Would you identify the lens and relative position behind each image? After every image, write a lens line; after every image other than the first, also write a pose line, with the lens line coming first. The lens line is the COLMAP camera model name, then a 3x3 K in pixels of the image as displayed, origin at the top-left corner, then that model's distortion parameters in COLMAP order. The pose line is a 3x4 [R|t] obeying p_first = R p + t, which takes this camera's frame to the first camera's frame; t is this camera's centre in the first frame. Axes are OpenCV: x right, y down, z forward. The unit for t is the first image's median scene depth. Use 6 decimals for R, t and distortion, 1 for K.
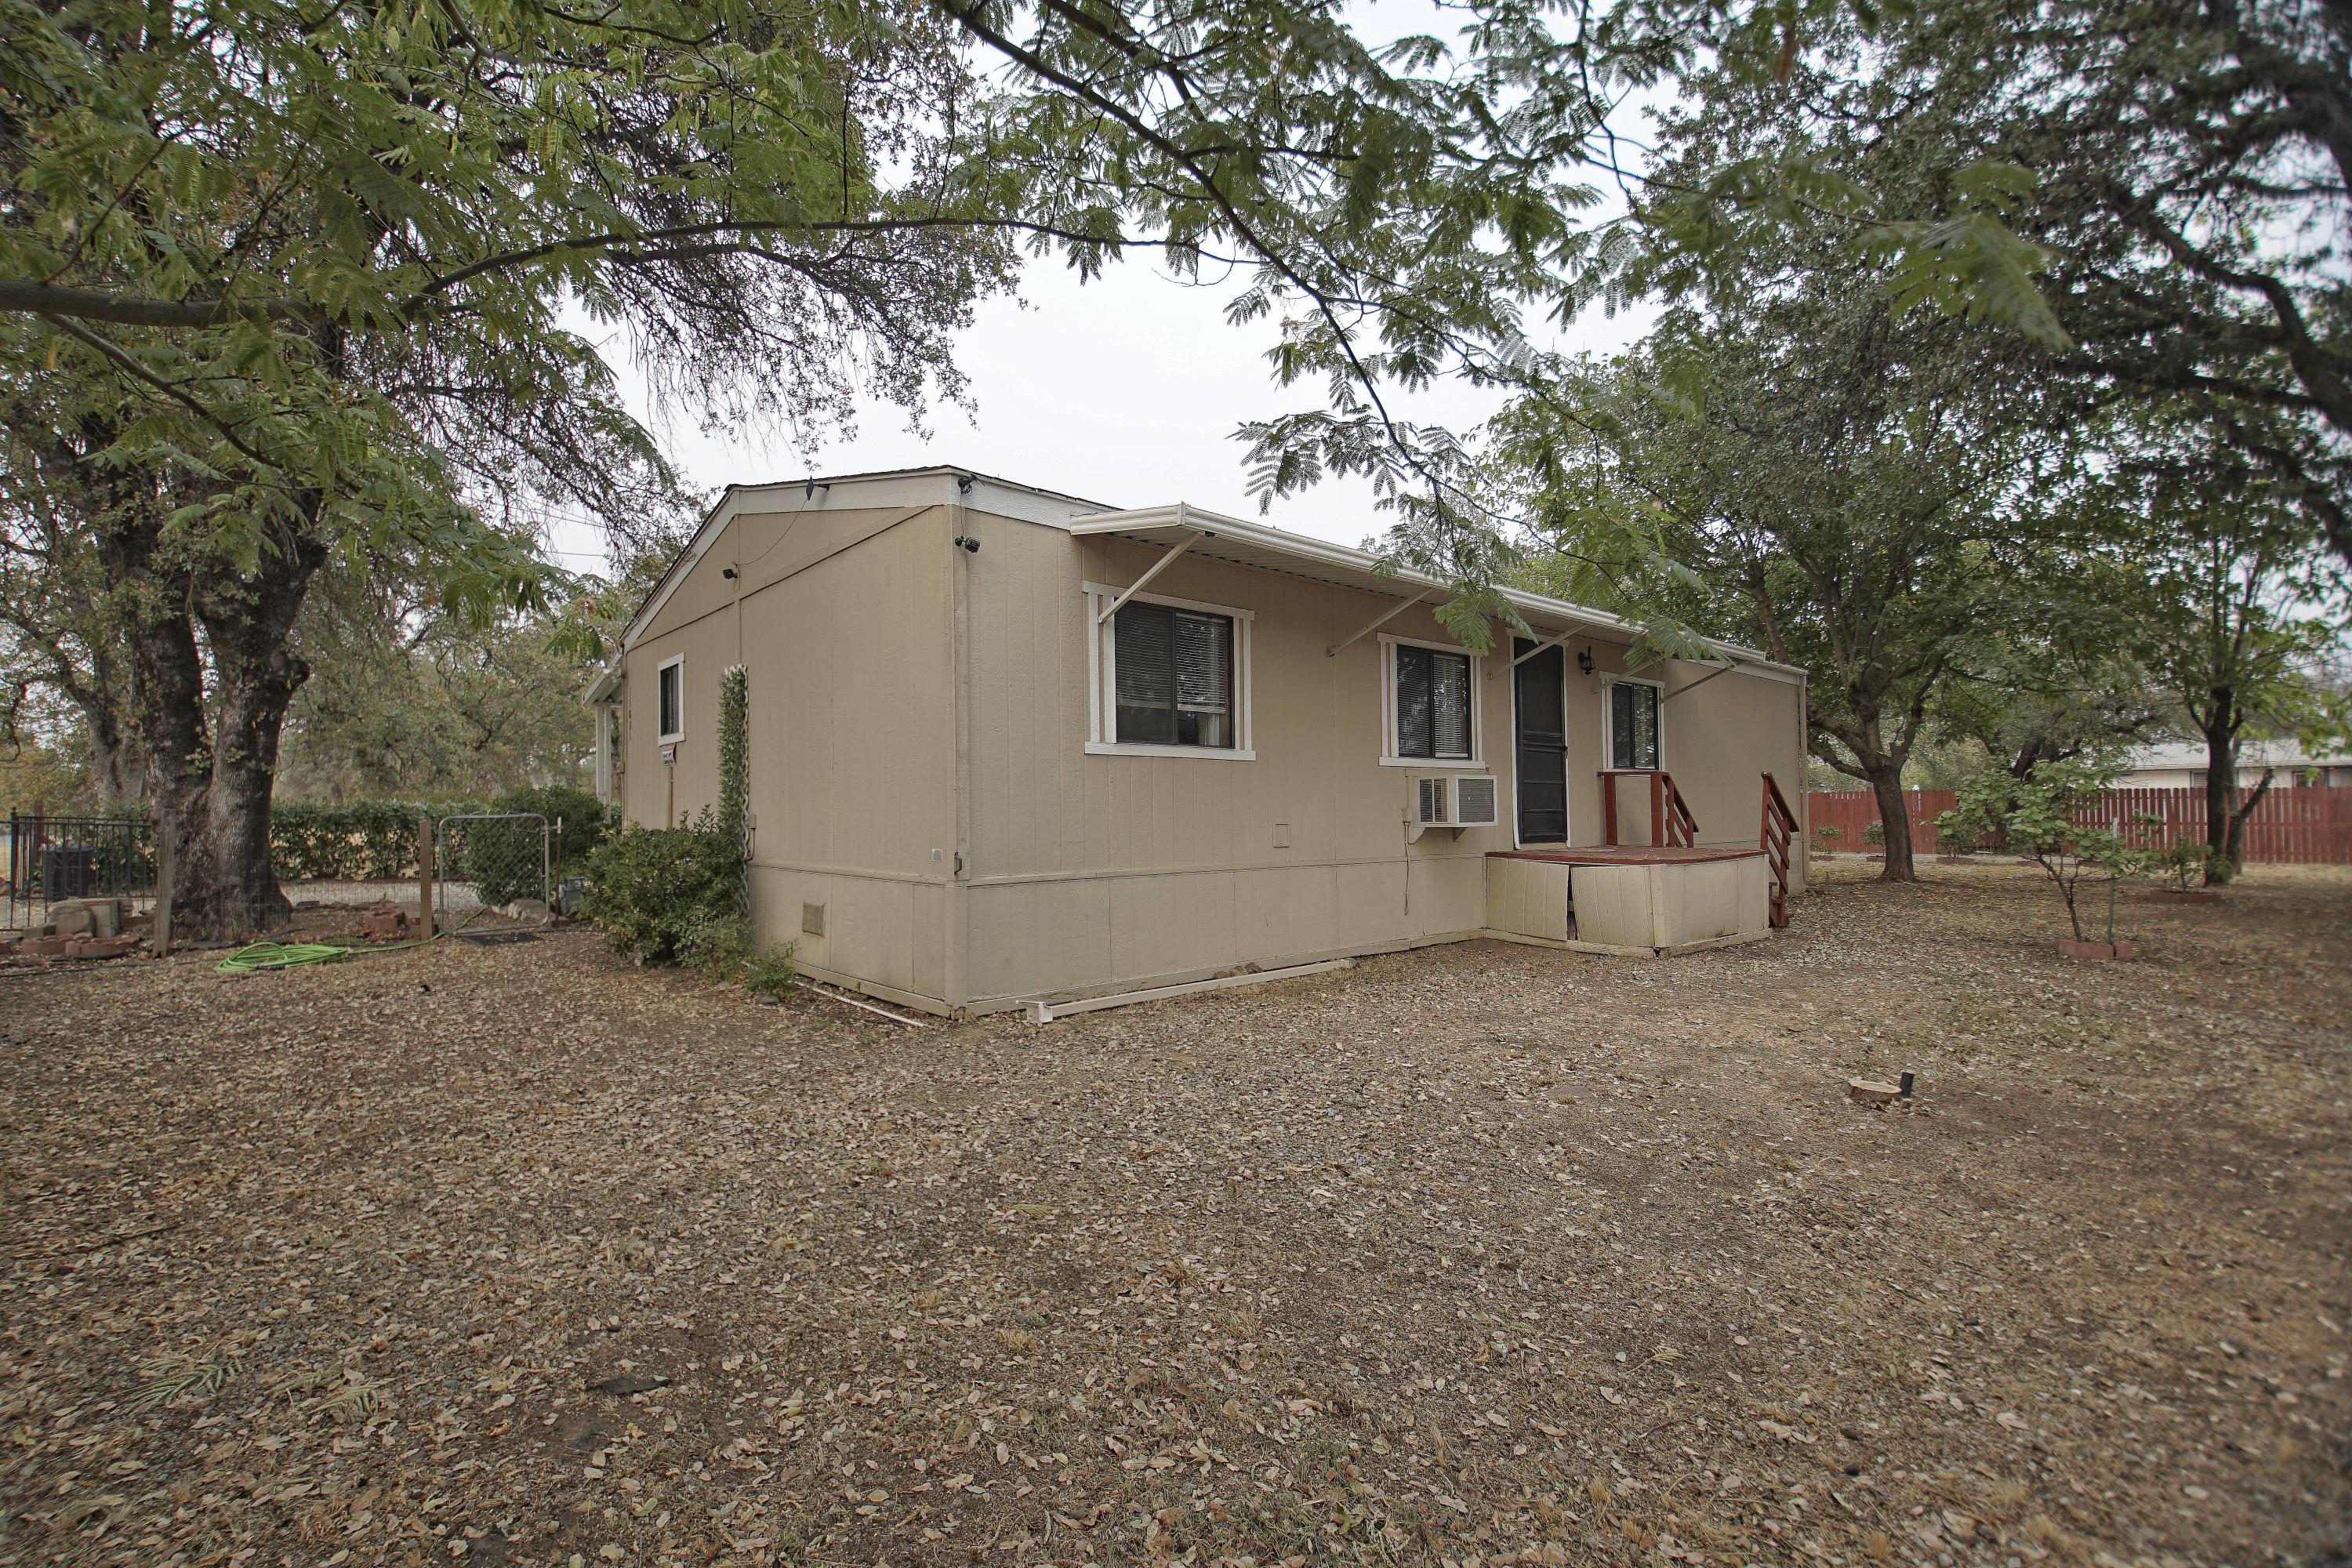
lens RADIAL K [[1036.1, 0, 1091.7], [0, 1036.1, 786.9], [0, 0, 1]] dist [0.028475, -0.026926]
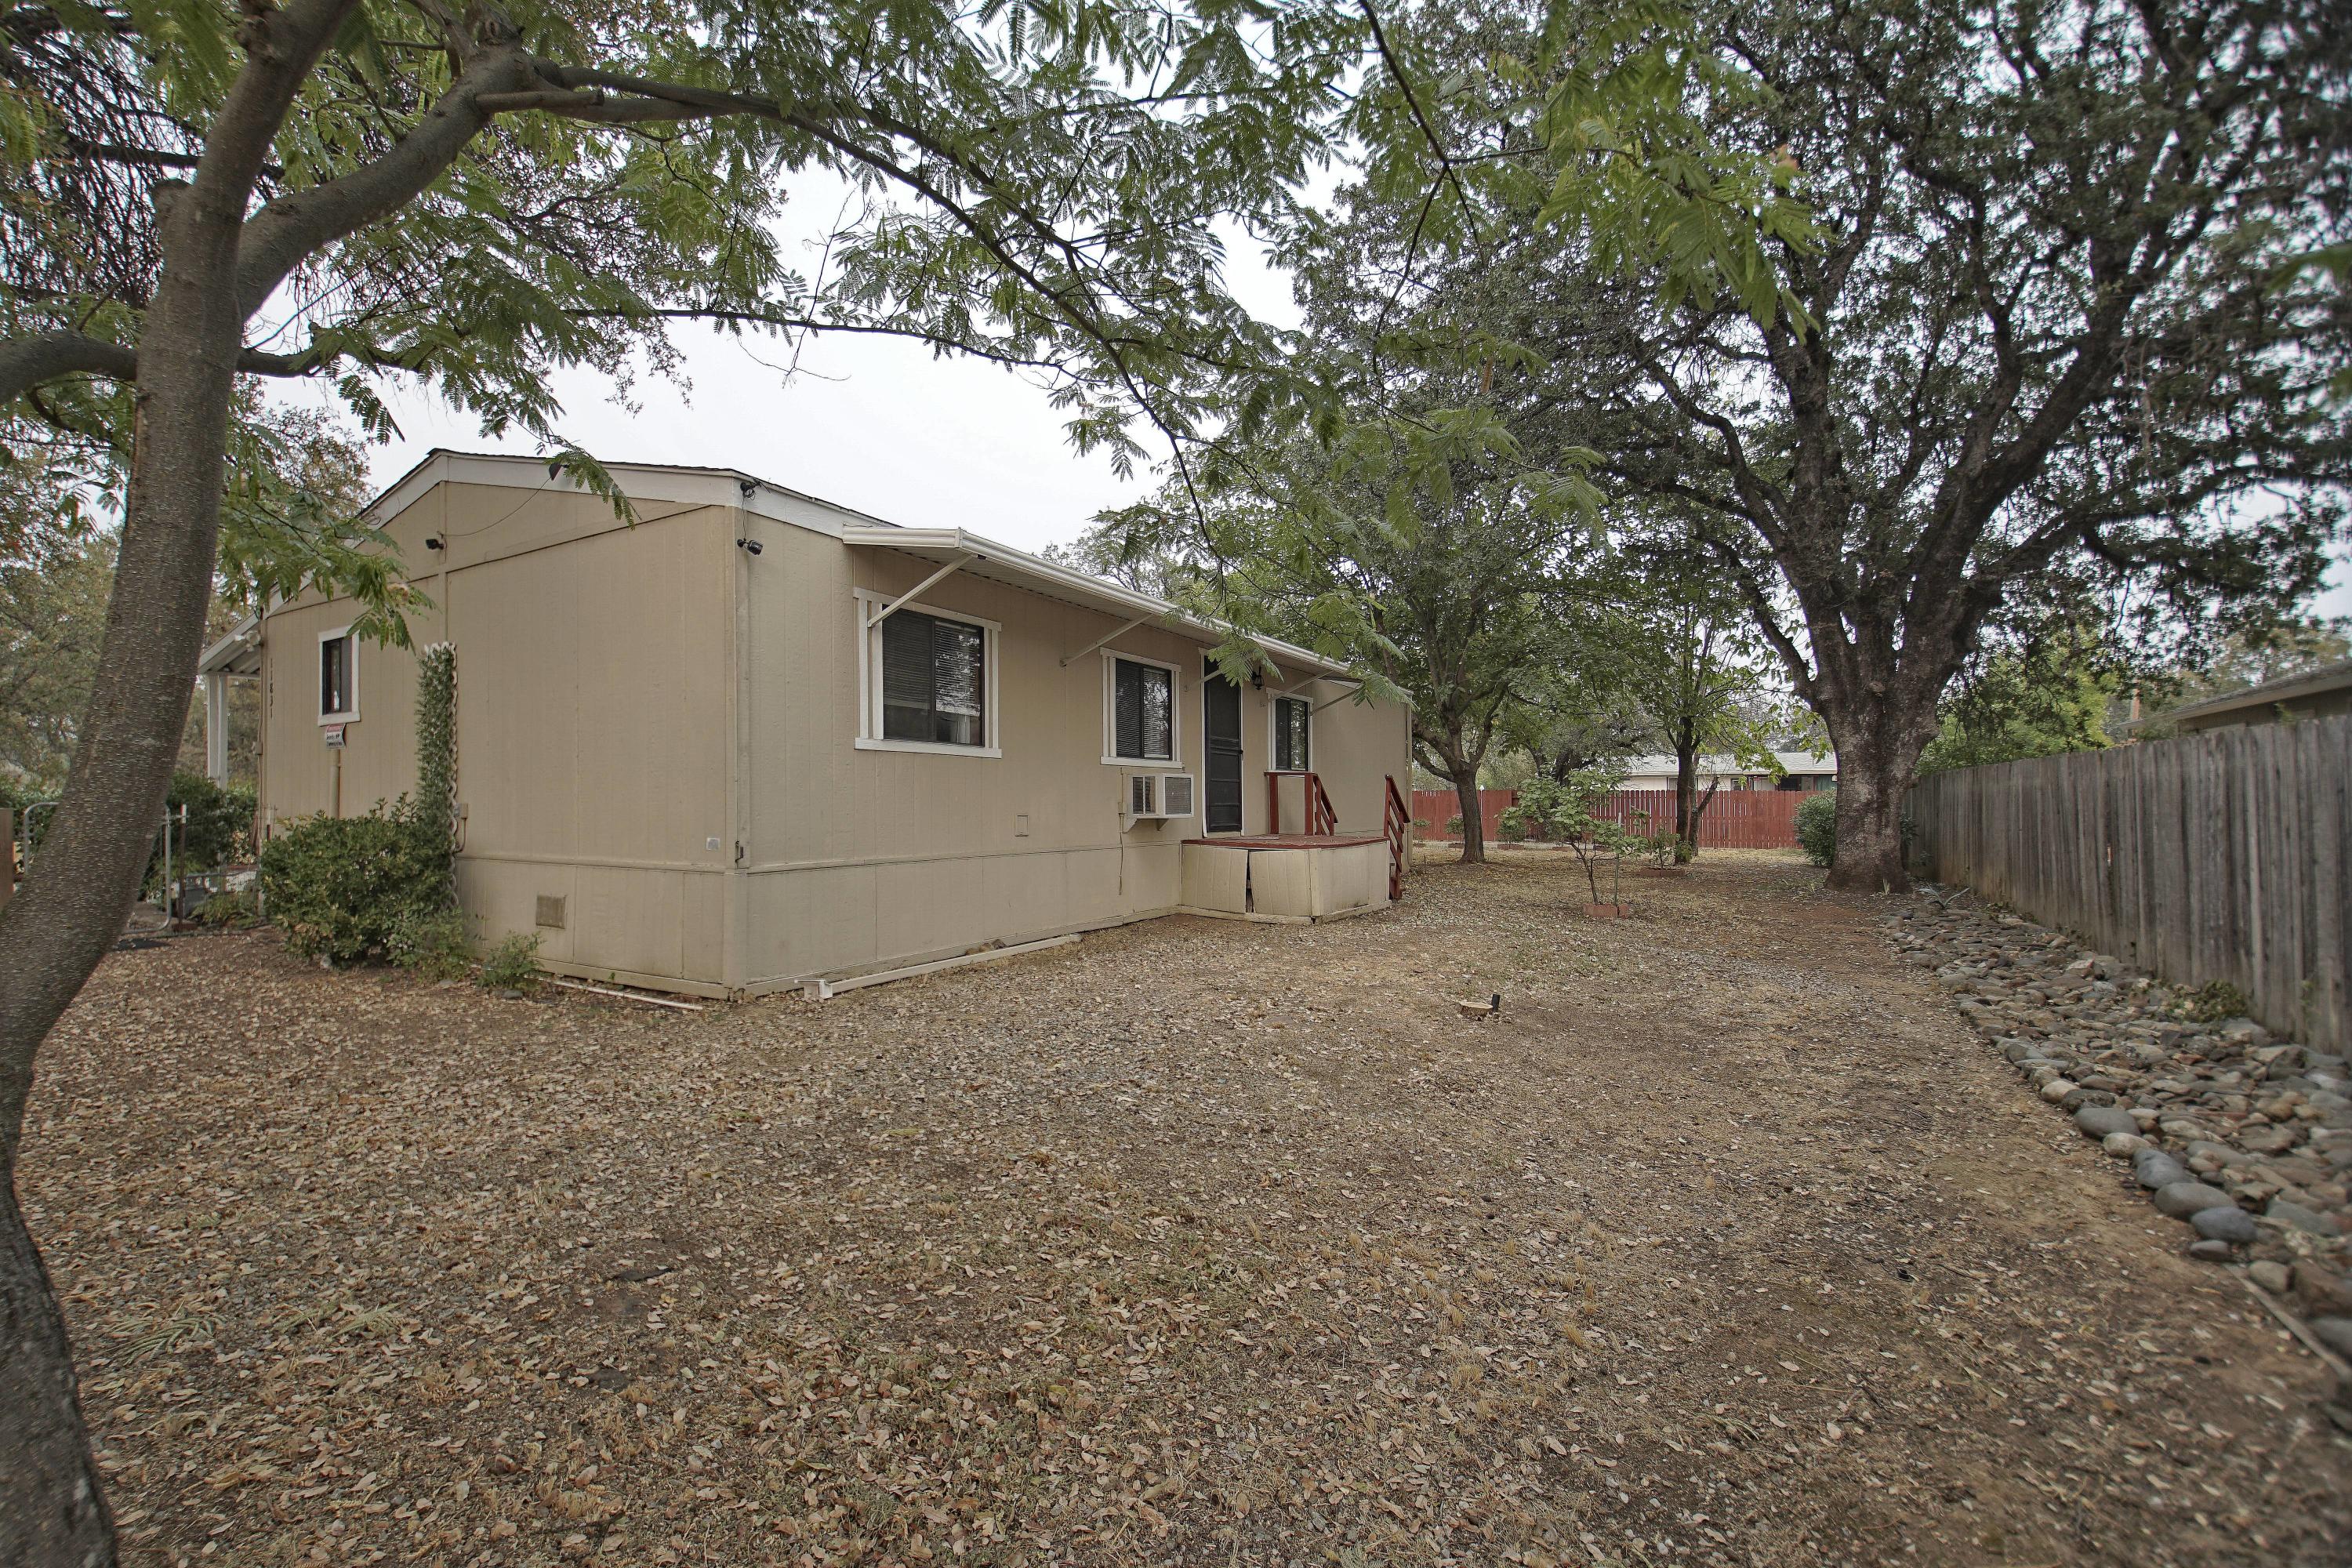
lens RADIAL K [[999.3, 0, 1108.9], [0, 999.3, 788.5], [0, 0, 1]] dist [0.046340, -0.033707]
pose [[0.952029, 0.010964, 0.305811, -0.075698], [-0.013533, 0.999889, 0.006283, -0.001047], [-0.305708, -0.010120, 0.952071, -0.072379]]
